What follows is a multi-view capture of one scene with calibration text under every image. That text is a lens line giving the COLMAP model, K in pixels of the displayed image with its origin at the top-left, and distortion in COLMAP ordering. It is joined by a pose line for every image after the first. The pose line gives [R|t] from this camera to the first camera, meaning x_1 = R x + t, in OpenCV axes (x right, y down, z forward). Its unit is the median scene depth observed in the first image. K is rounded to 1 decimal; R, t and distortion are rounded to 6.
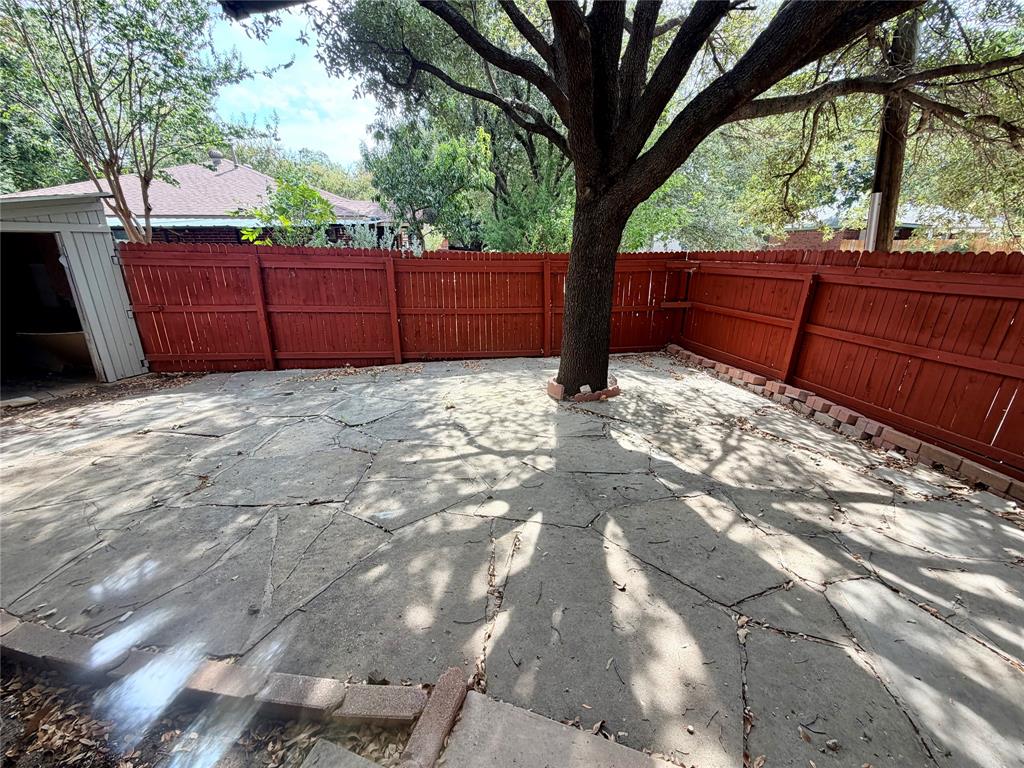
lens RADIAL K [[411.1, 0, 511.3], [0, 411.1, 388.6], [0, 0, 1]] dist [0.001709, 0.000129]
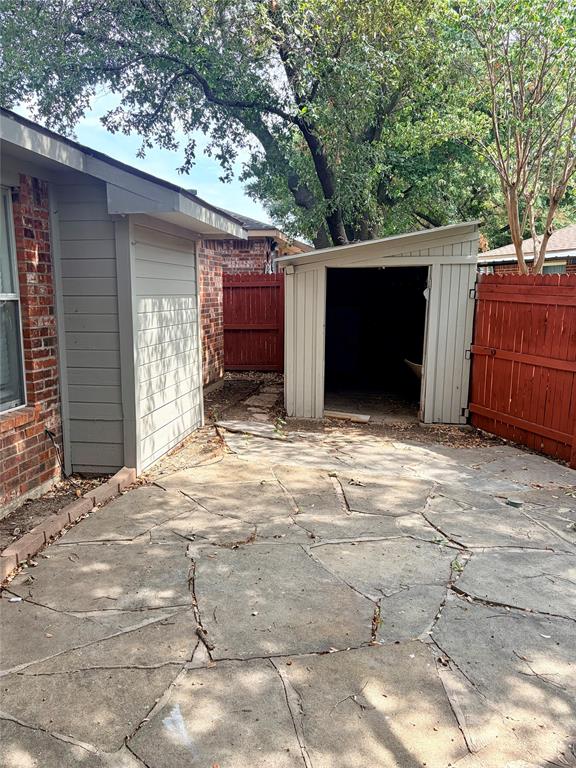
lens RADIAL K [[583.7, 0, 288.2], [0, 583.7, 383.2], [0, 0, 1]] dist [0.060061, -0.063044]
pose [[0.190358, 0.163241, -0.968048, 0.262114], [-0.326382, 0.940511, 0.094417, -0.155057], [0.925872, 0.297980, 0.232313, 0.506844]]
